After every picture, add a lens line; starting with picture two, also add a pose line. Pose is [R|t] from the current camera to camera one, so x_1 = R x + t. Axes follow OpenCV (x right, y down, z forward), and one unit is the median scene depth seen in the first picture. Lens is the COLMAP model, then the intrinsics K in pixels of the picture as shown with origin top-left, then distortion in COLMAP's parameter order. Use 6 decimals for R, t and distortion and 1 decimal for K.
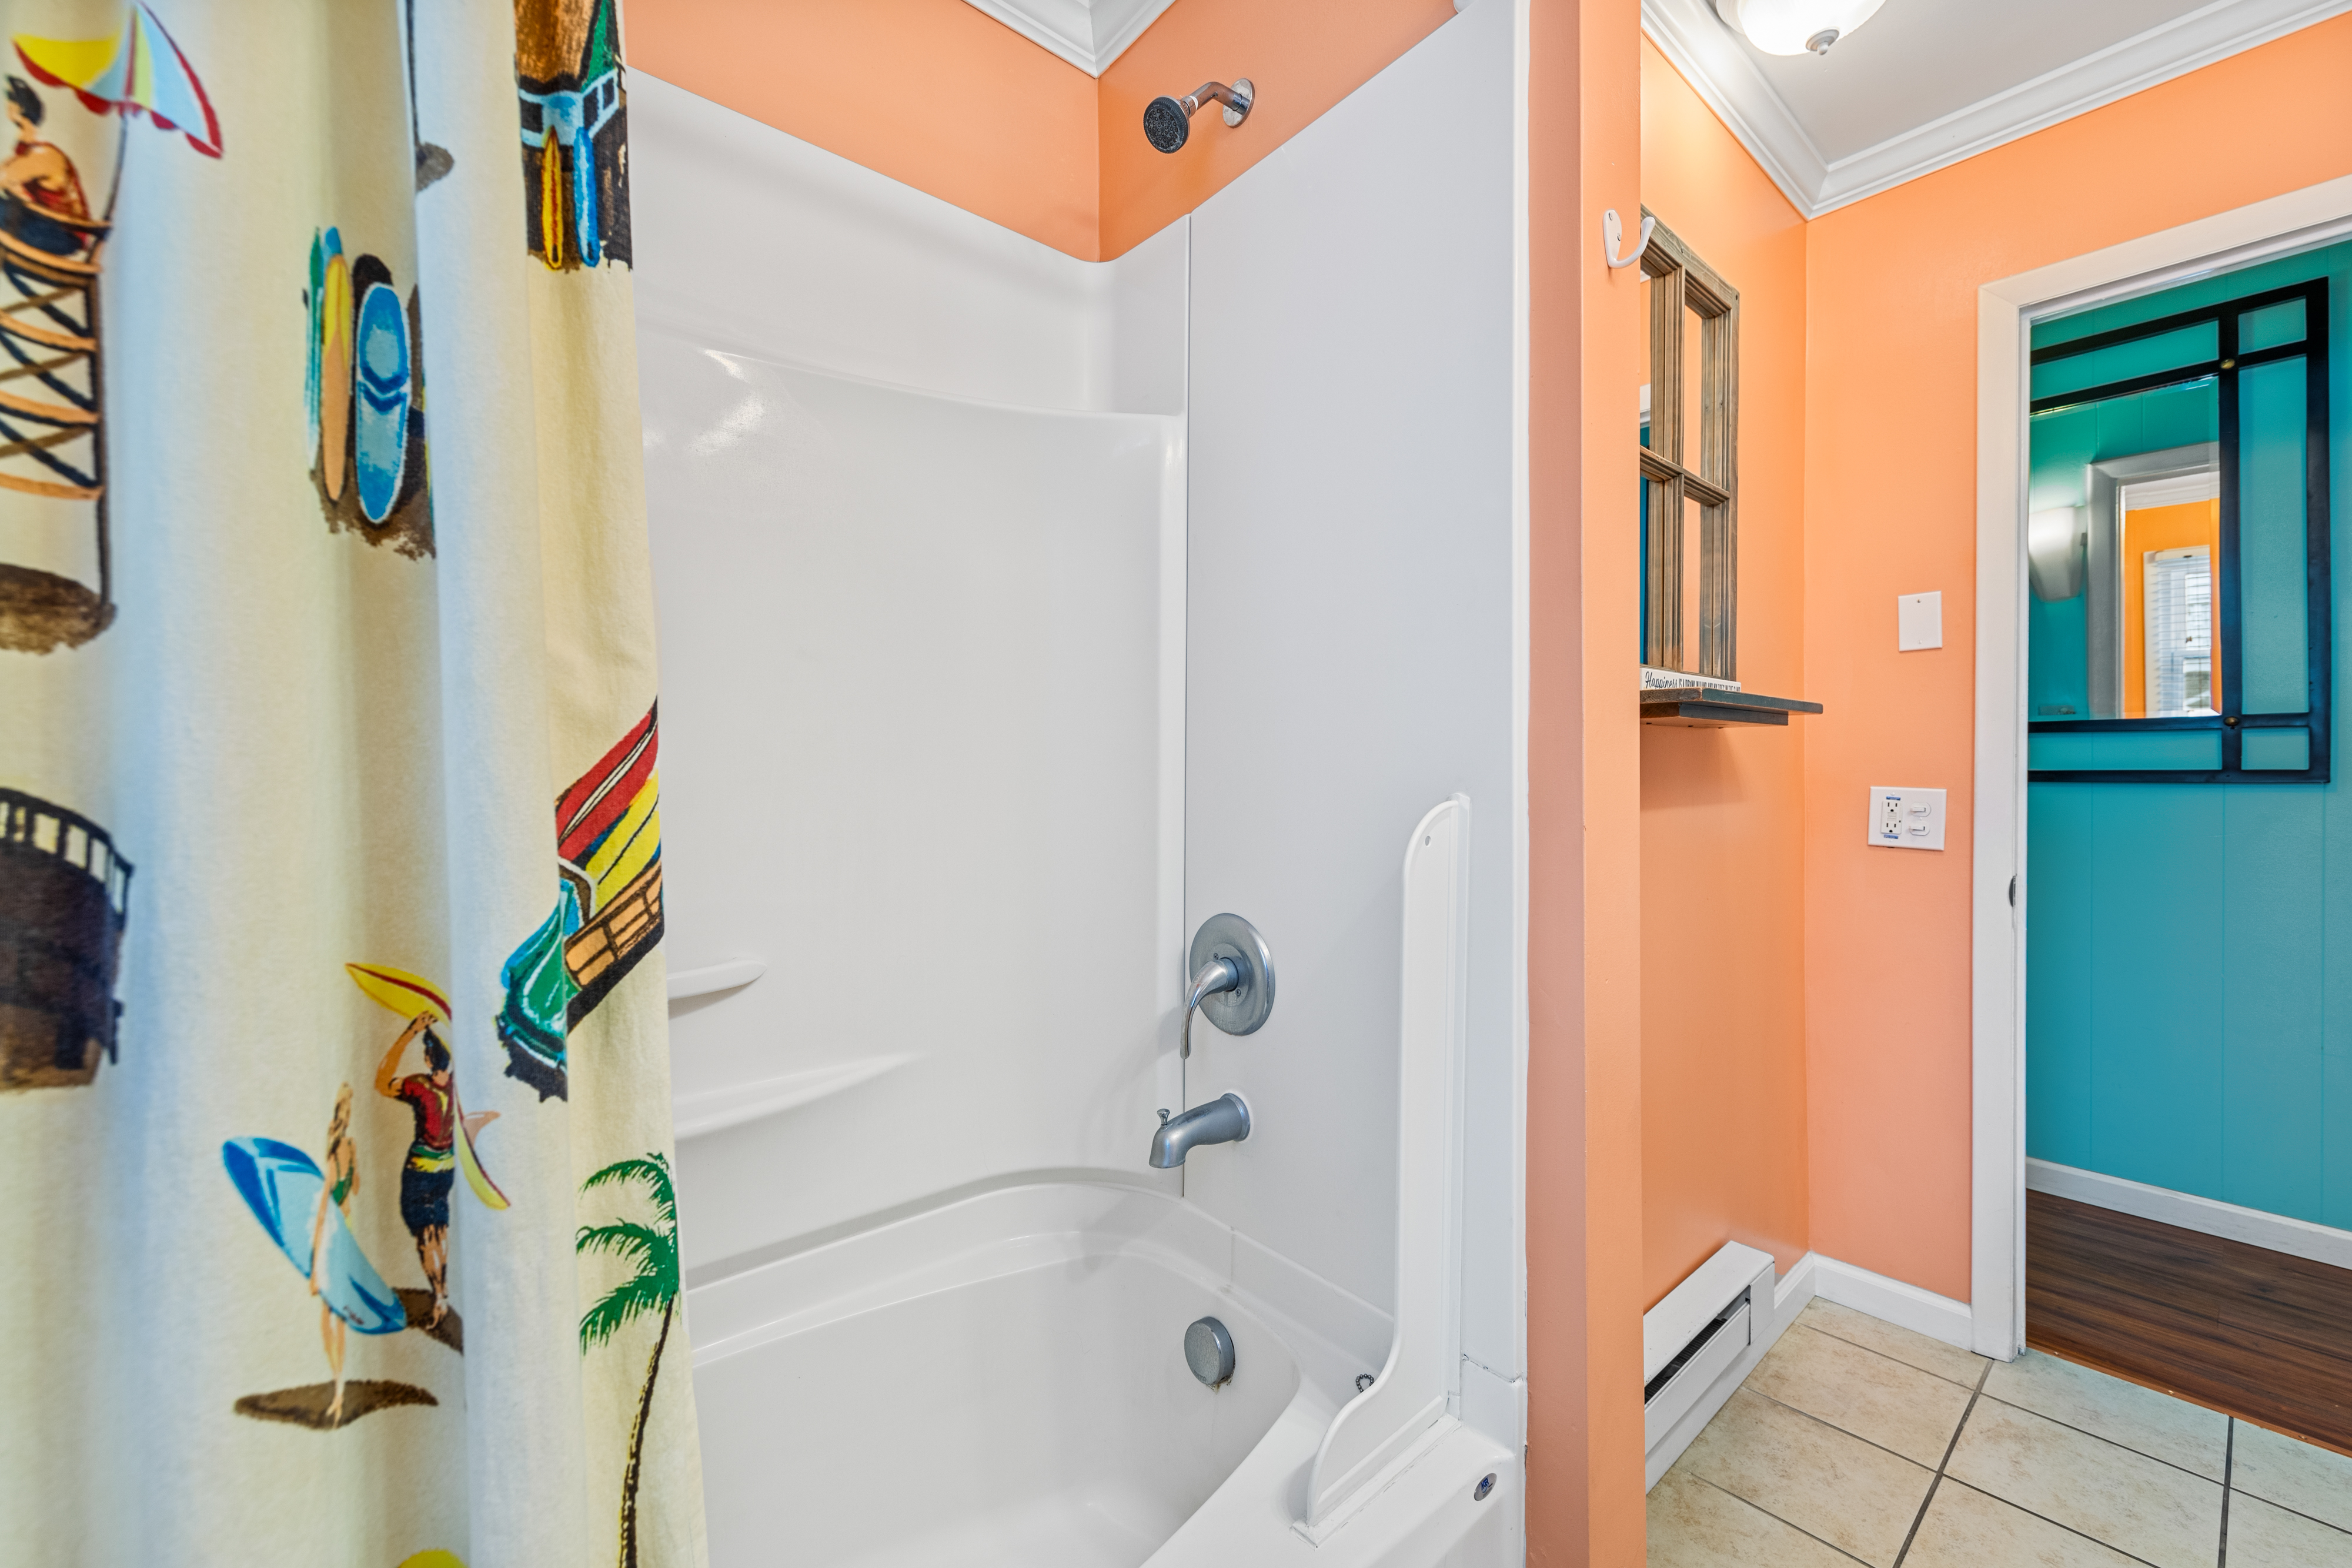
lens RADIAL K [[906.2, 0, 1175.1], [0, 906.2, 773.9], [0, 0, 1]] dist [-0.000258, -0.000036]
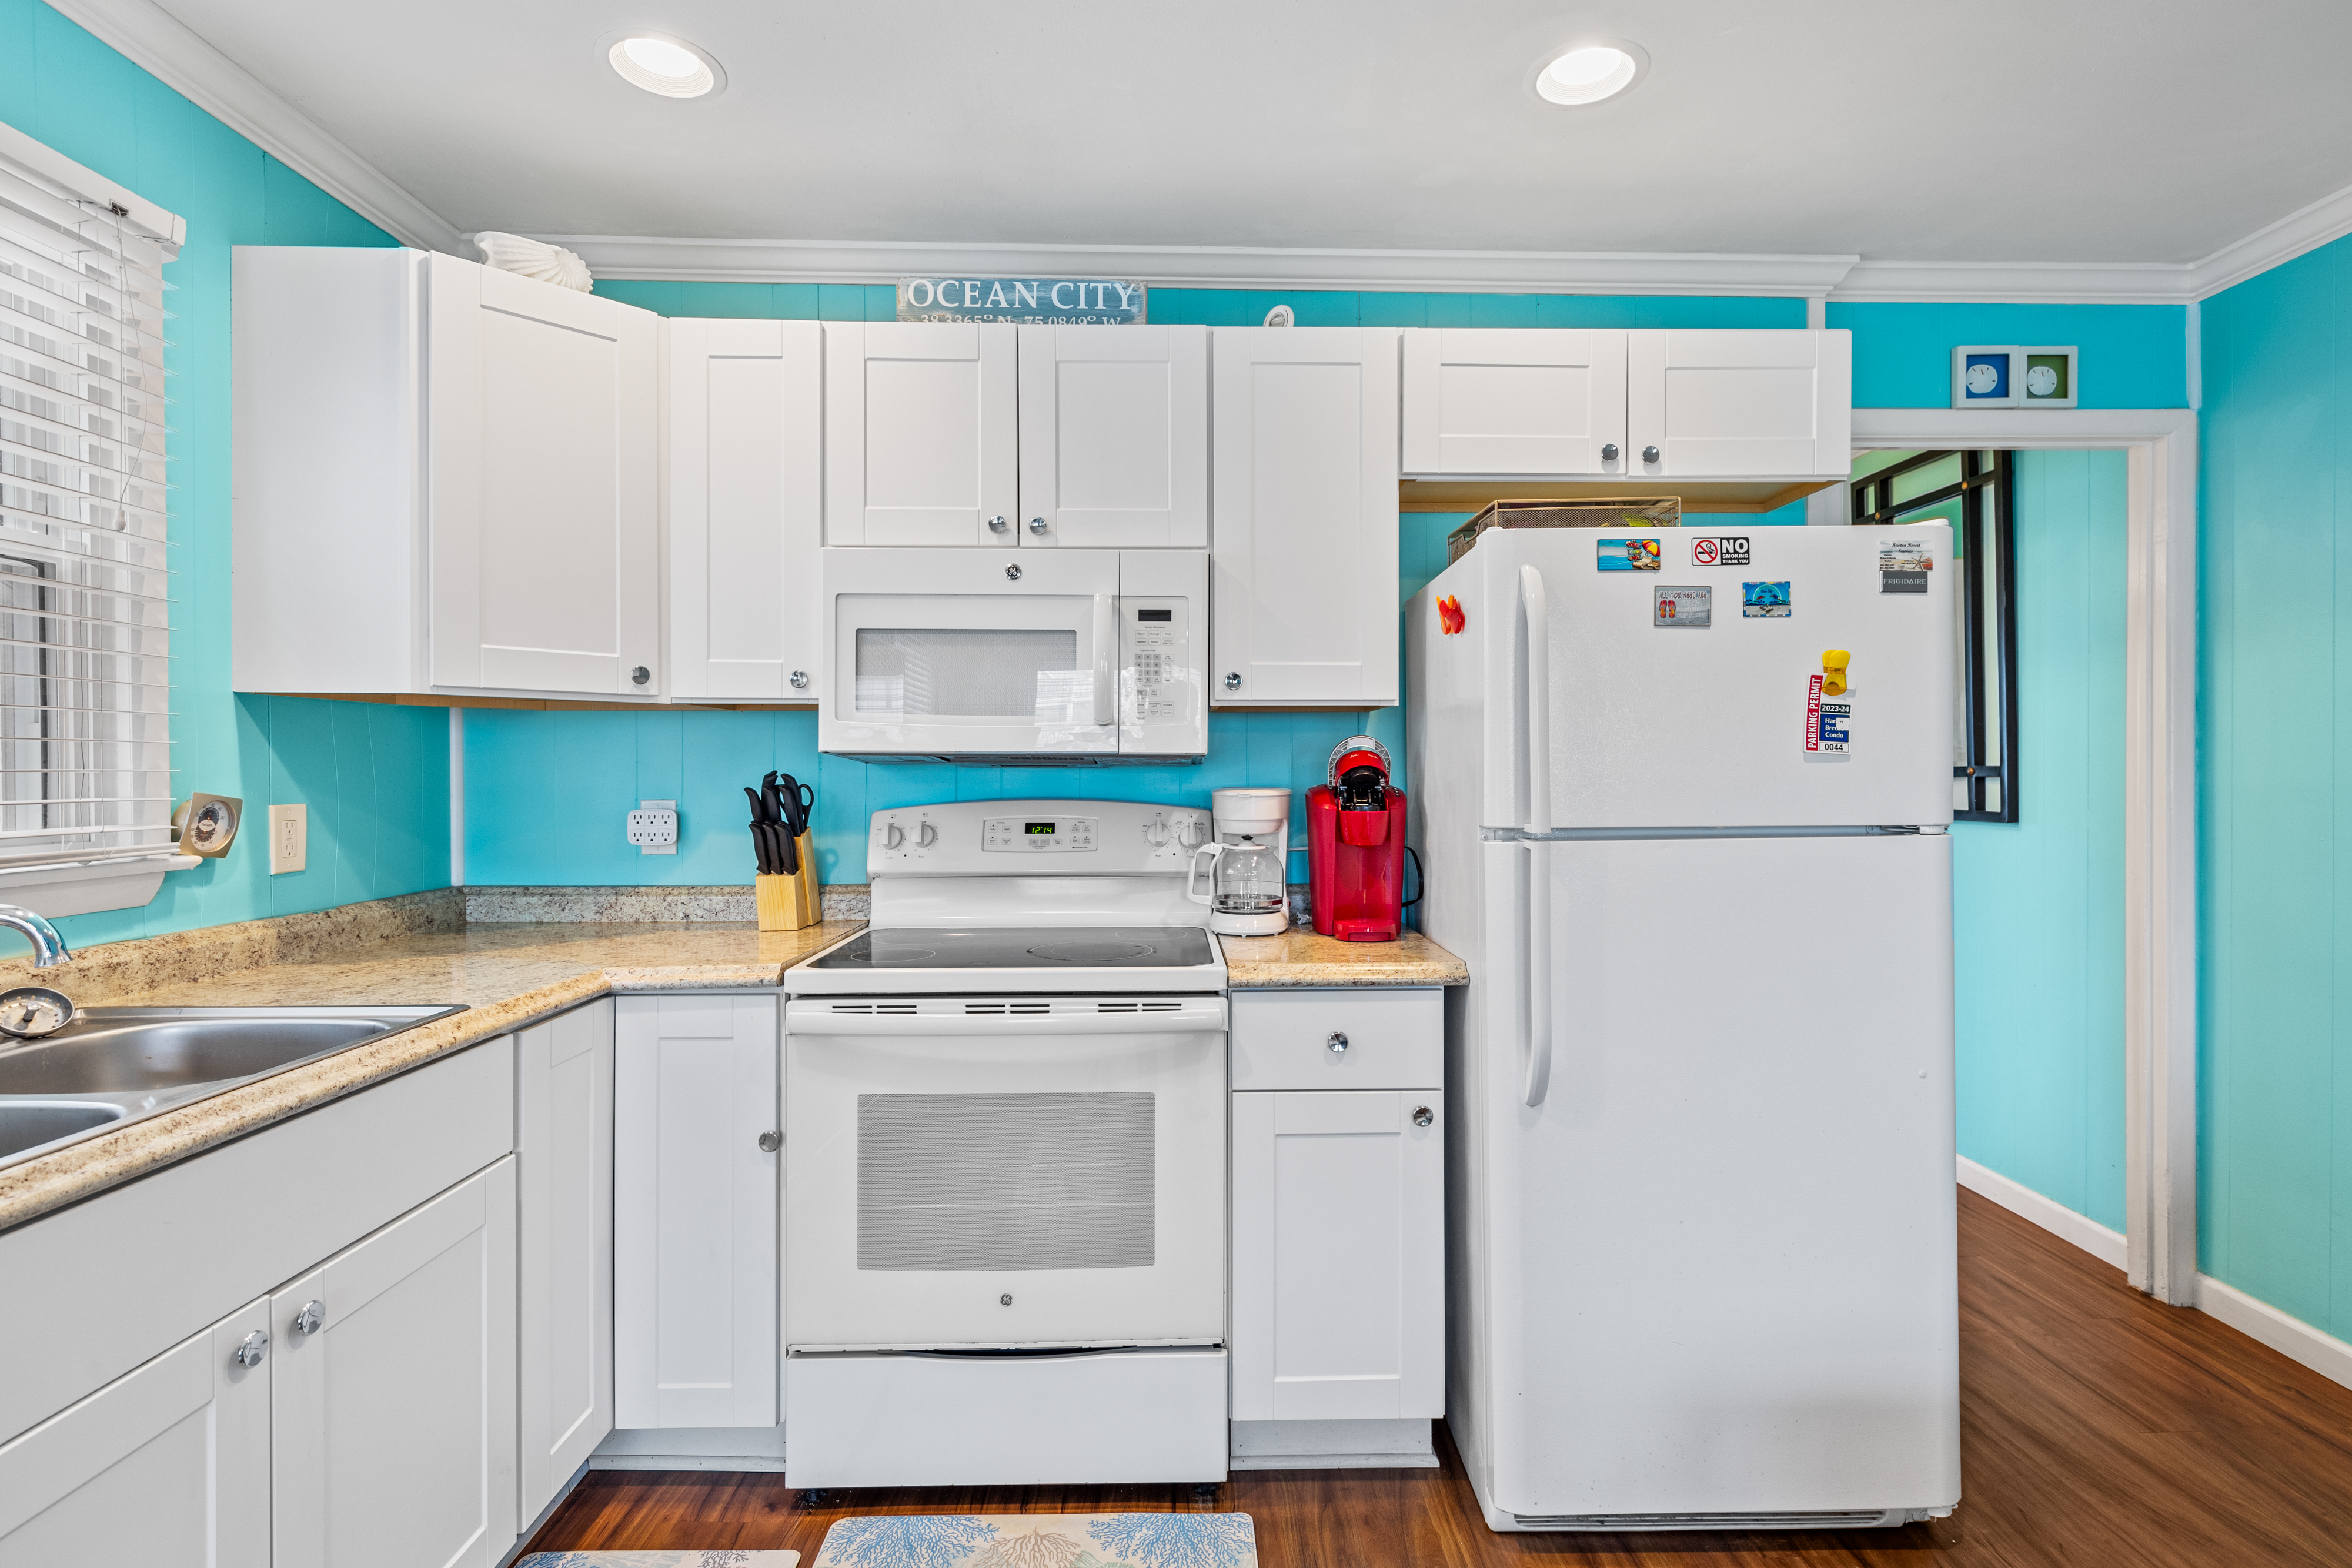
lens RADIAL K [[1164.5, 0, 1197.2], [0, 1164.5, 776.0], [0, 0, 1]] dist [0.002453, -0.001617]
pose [[0.783588, 0.010925, -0.621185, 1.318201], [-0.005844, 0.999931, 0.010214, -0.061223], [0.621253, -0.004373, 0.783597, -0.897971]]
